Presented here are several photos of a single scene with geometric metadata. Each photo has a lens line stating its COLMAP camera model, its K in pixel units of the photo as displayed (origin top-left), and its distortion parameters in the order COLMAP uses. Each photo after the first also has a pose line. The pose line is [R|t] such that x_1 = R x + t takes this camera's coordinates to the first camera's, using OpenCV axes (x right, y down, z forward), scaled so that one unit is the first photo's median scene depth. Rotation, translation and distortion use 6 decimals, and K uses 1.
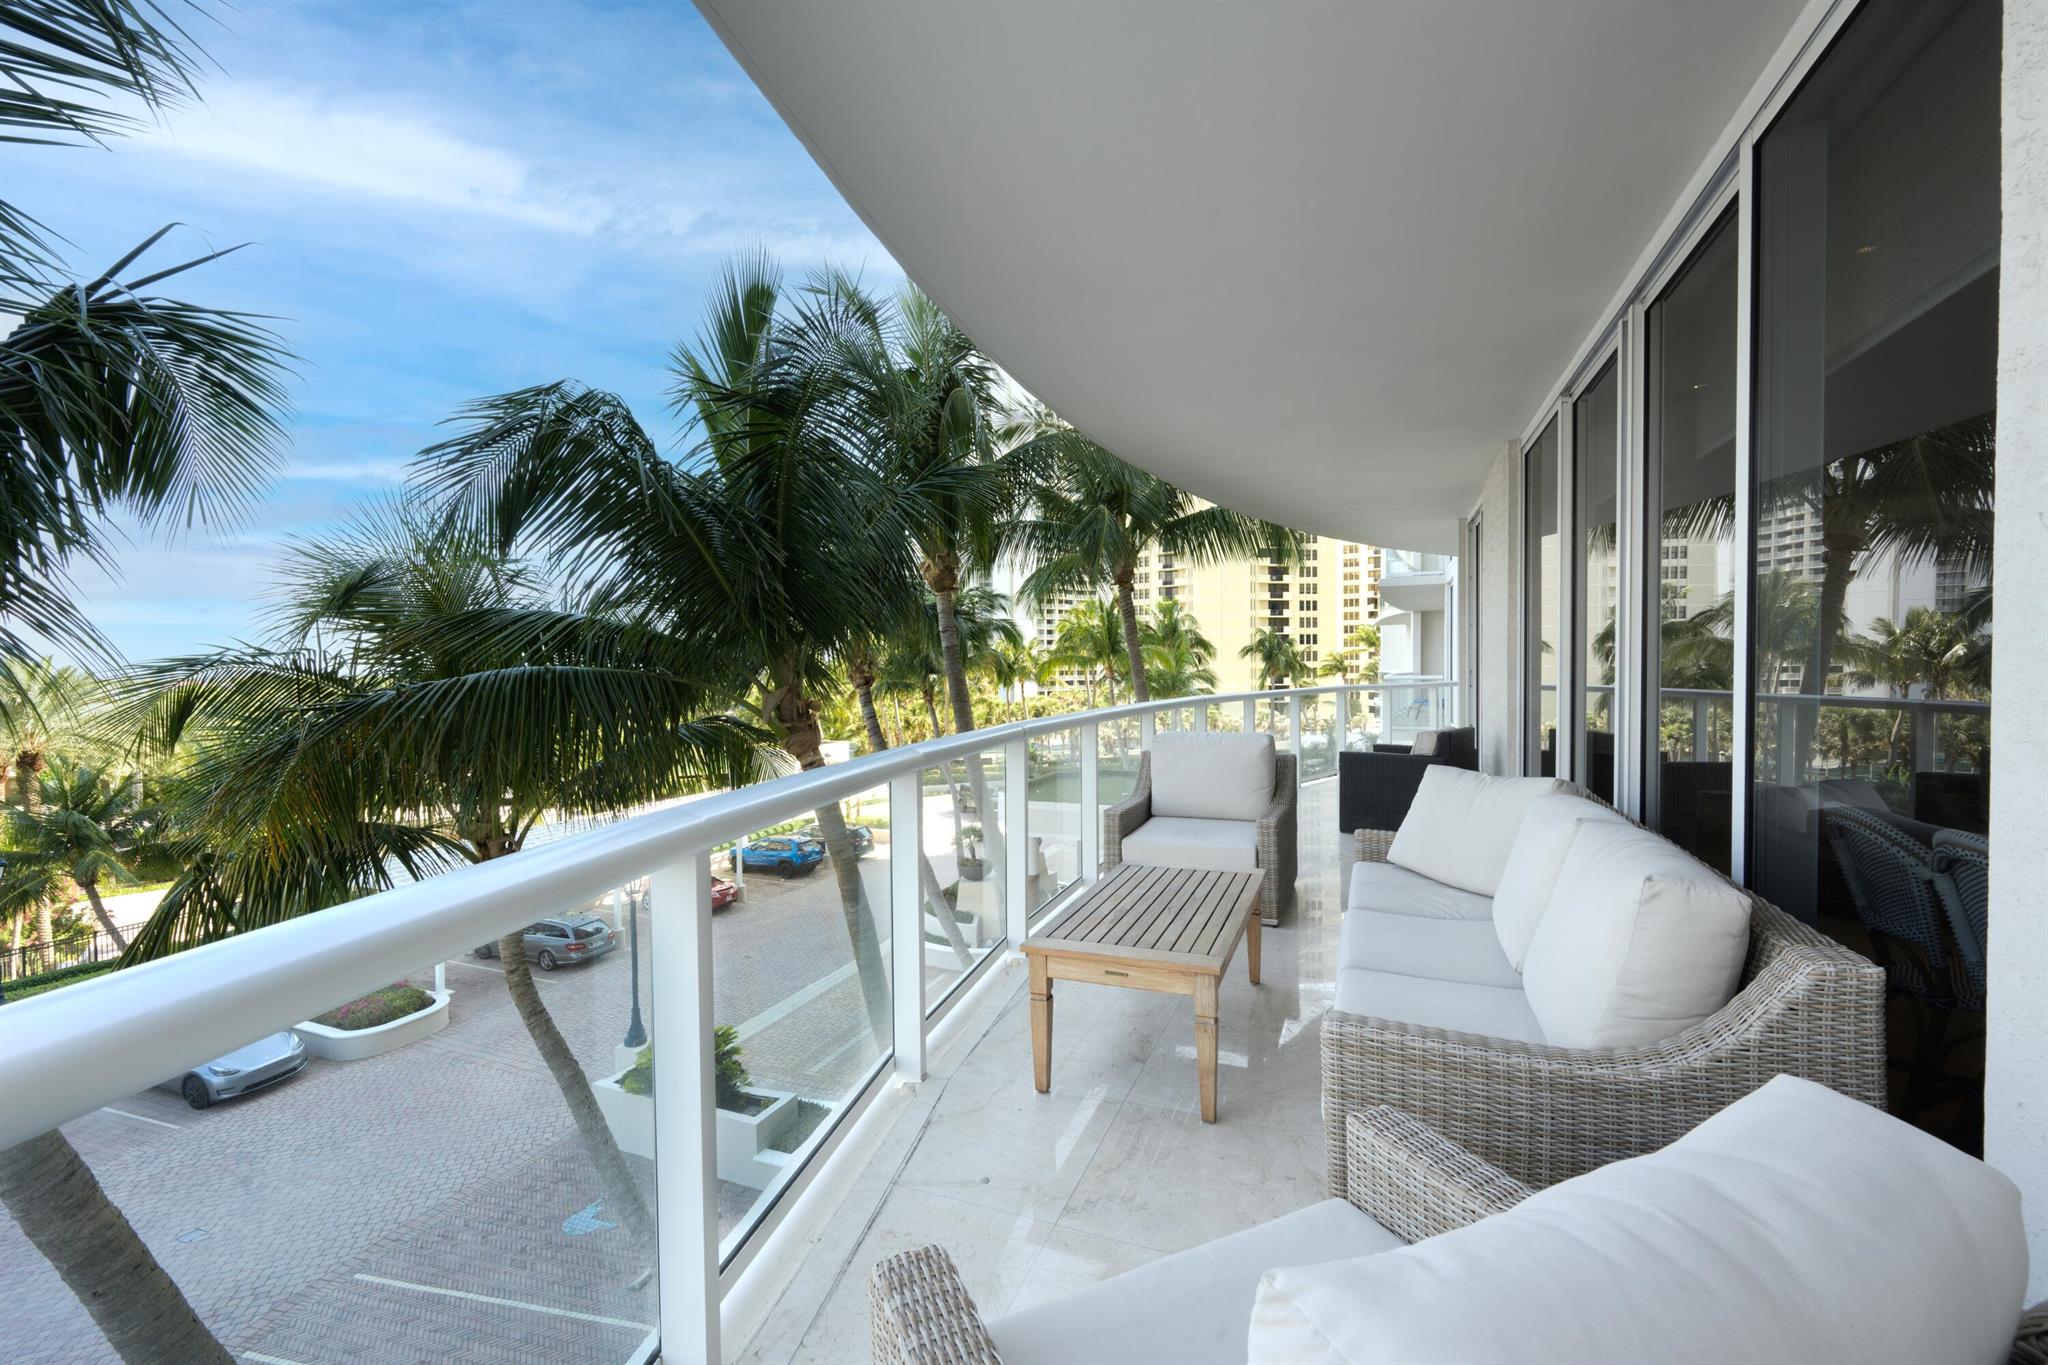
lens RADIAL K [[988.1, 0, 1024.0], [0, 988.1, 682.5], [0, 0, 1]] dist [-0.001281, -0.000184]
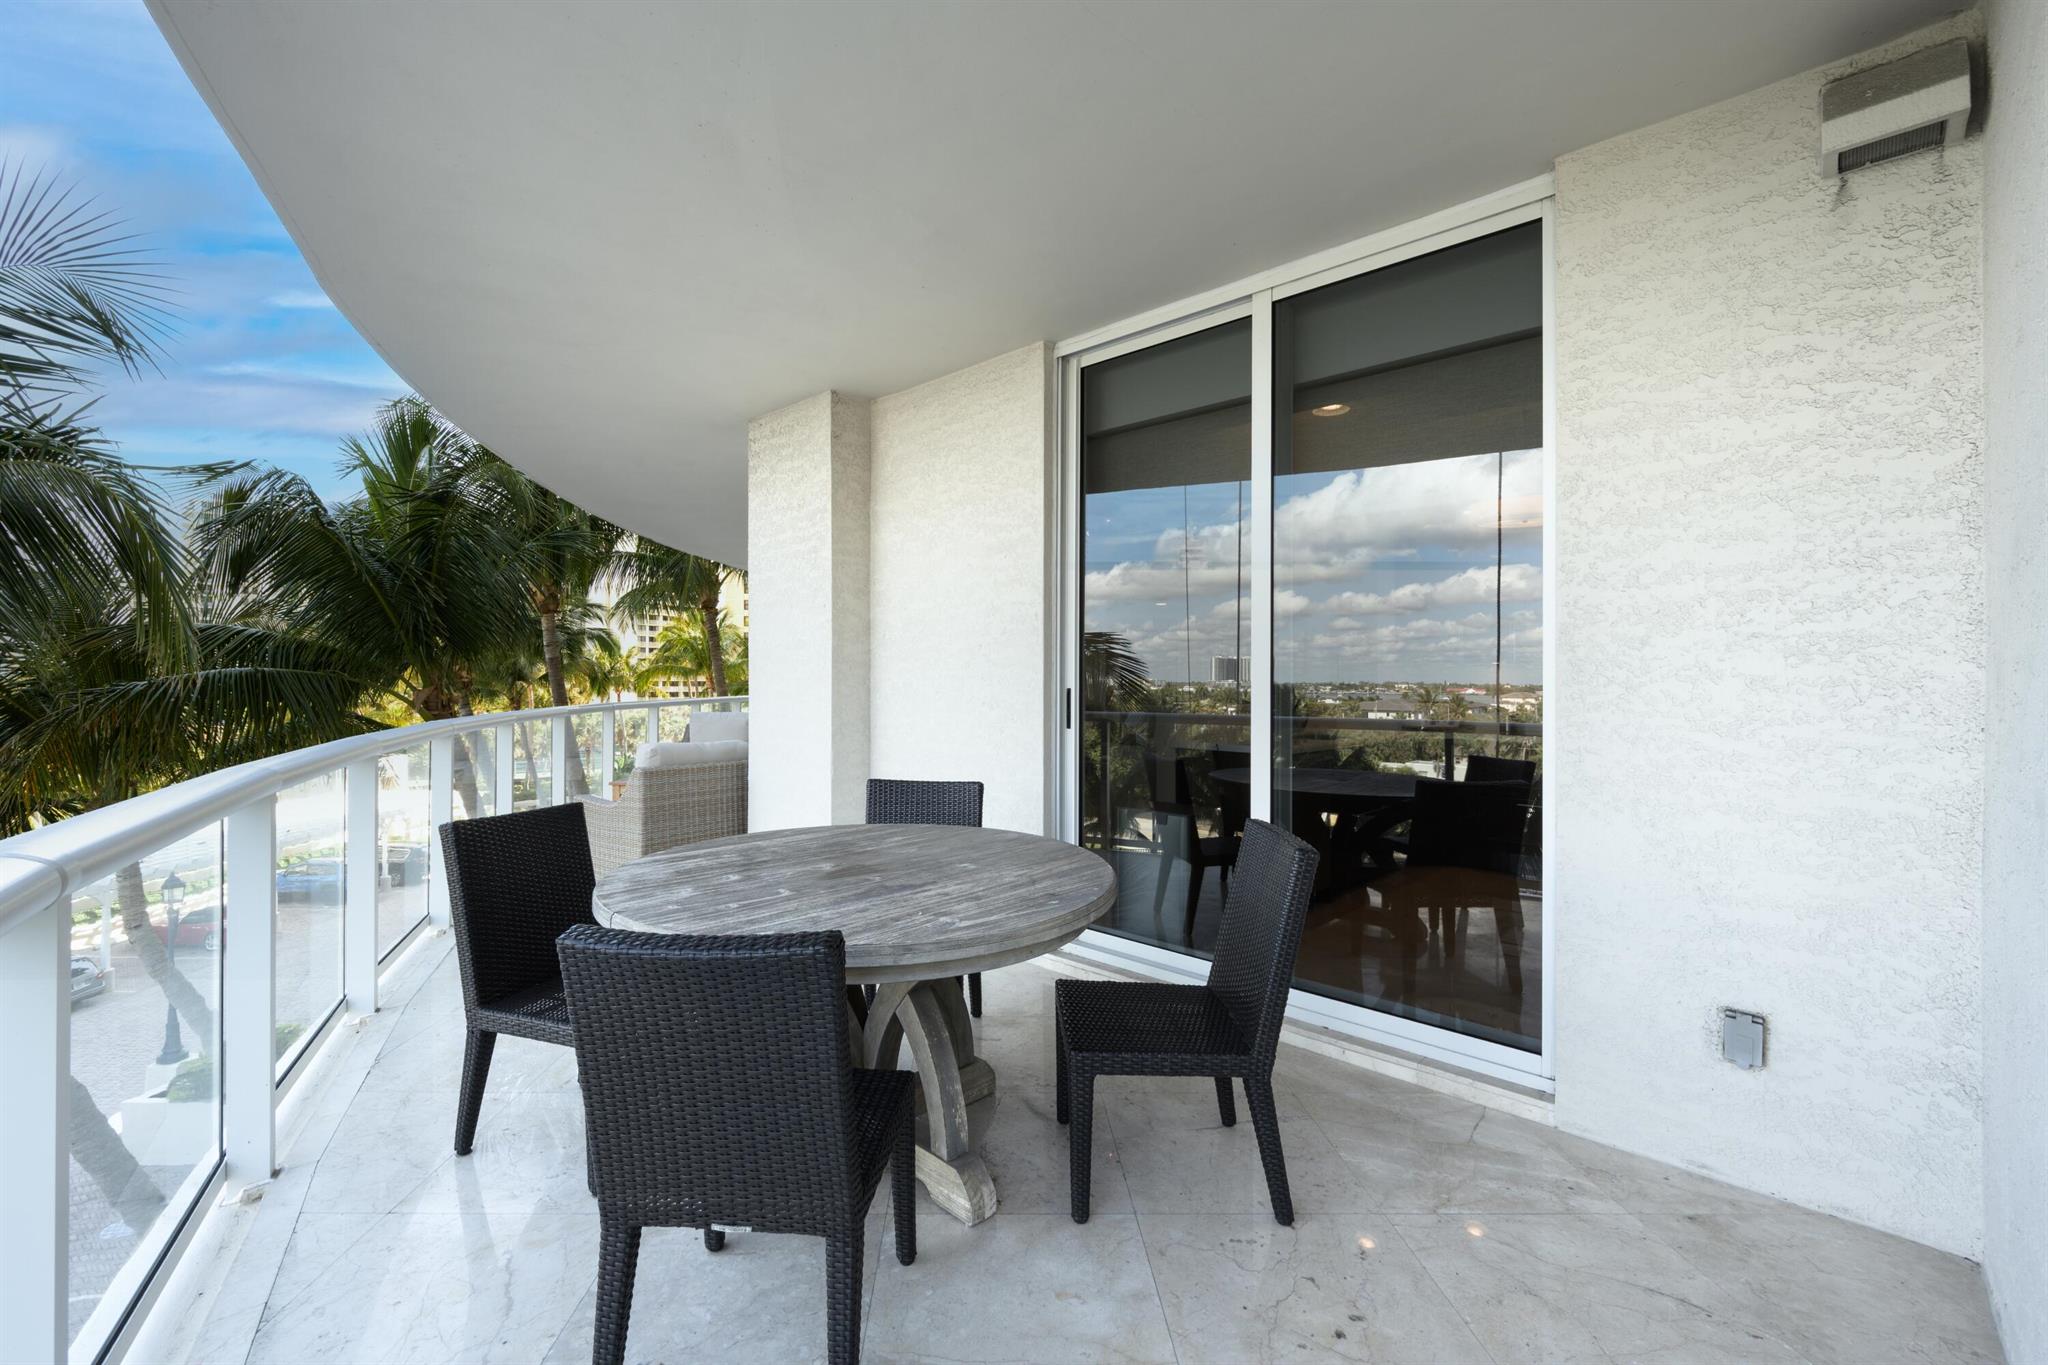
lens RADIAL K [[988.1, 0, 1024.0], [0, 988.1, 682.5], [0, 0, 1]] dist [-0.001281, -0.000184]
pose [[0.925909, 0.018730, 0.377281, 0.002877], [-0.013640, 0.999776, -0.016159, 0.002901], [-0.377500, 0.009816, 0.925958, -0.190487]]
